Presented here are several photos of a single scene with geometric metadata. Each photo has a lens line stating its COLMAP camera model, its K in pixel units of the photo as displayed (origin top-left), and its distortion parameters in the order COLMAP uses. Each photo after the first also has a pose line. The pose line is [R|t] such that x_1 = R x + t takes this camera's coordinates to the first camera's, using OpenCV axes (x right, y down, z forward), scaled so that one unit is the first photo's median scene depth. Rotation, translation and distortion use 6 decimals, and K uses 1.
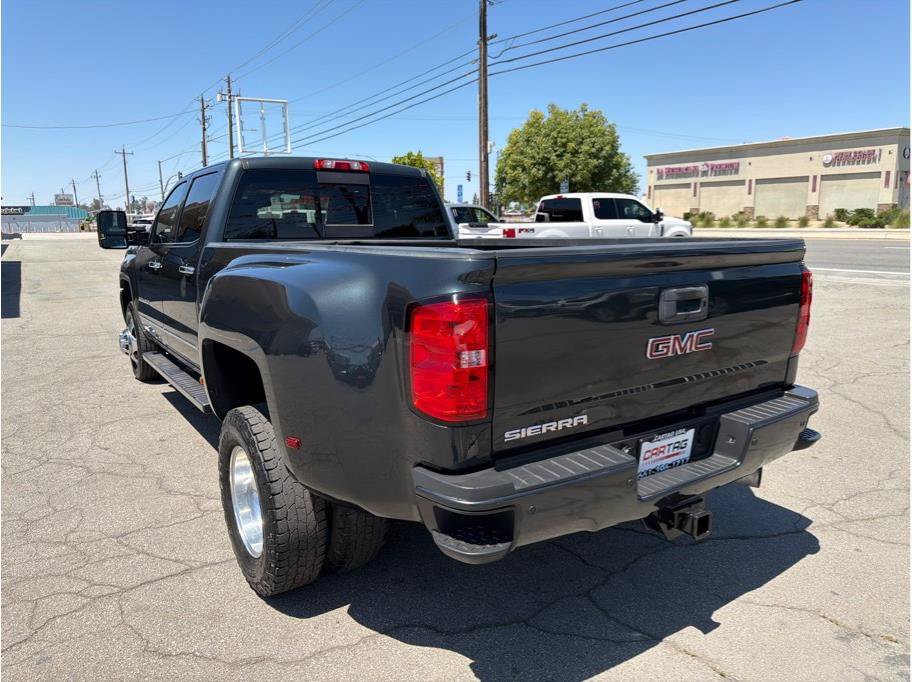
lens RADIAL K [[659.3, 0, 453.3], [0, 659.3, 341.5], [0, 0, 1]] dist [0.003376, -0.002029]
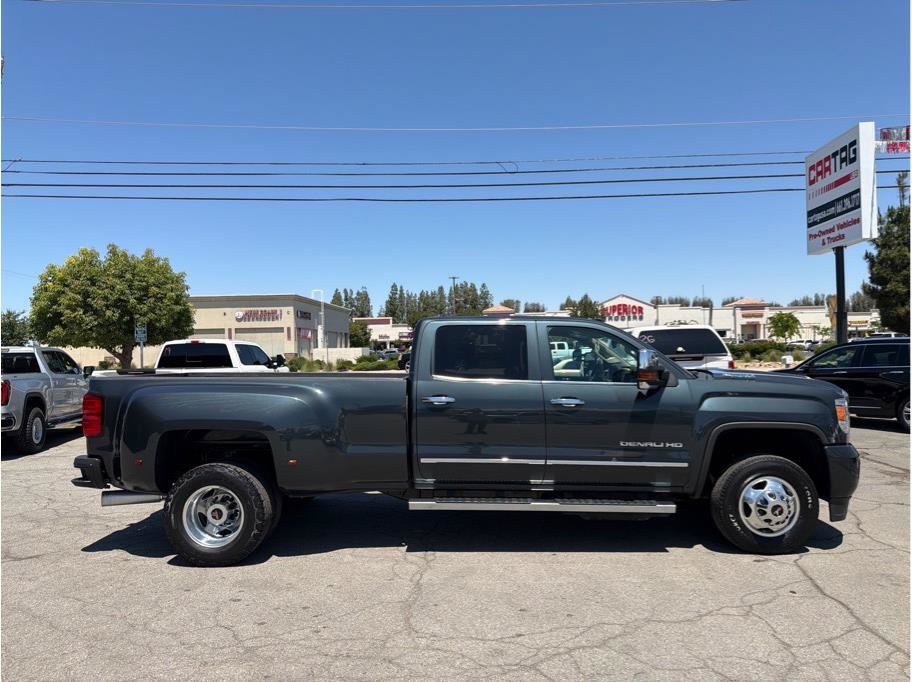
lens RADIAL K [[654.3, 0, 455.8], [0, 654.3, 338.4], [0, 0, 1]] dist [0.004535, -0.005219]
pose [[0.582079, 0.024177, 0.812773, -0.314278], [0.160790, 0.976398, -0.144197, -0.023069], [-0.797076, 0.214620, 0.564454, 0.134245]]
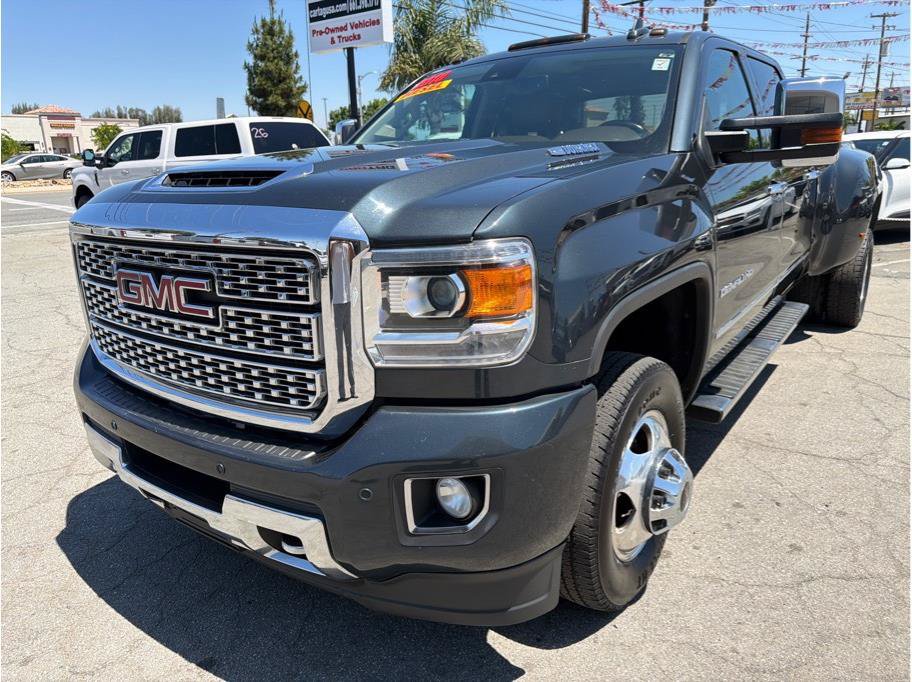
lens RADIAL K [[657.7, 0, 454.6], [0, 657.7, 335.3], [0, 0, 1]] dist [0.003733, -0.003856]
pose [[-0.356388, -0.221215, 0.907773, -0.258025], [0.201511, 0.930504, 0.305867, -0.064710], [-0.912349, 0.291934, -0.287043, 0.413958]]
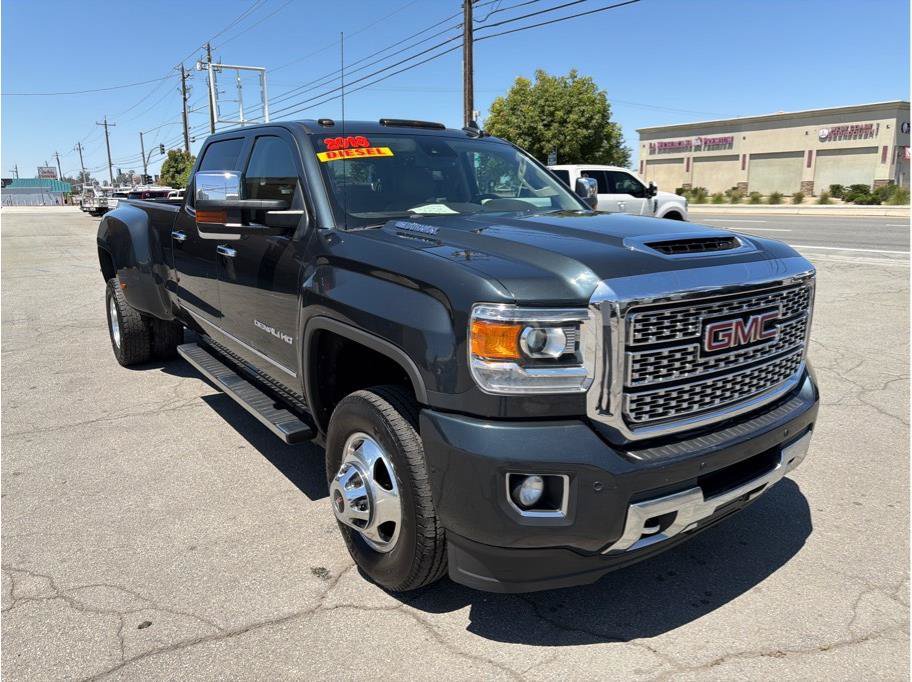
lens RADIAL K [[657.7, 0, 454.6], [0, 657.7, 335.3], [0, 0, 1]] dist [0.003733, -0.003856]
pose [[0.999892, 0.001270, 0.014649, 0.016493], [-0.001677, 0.999613, 0.027784, -0.009218], [-0.014608, -0.027806, 0.999507, 0.058929]]
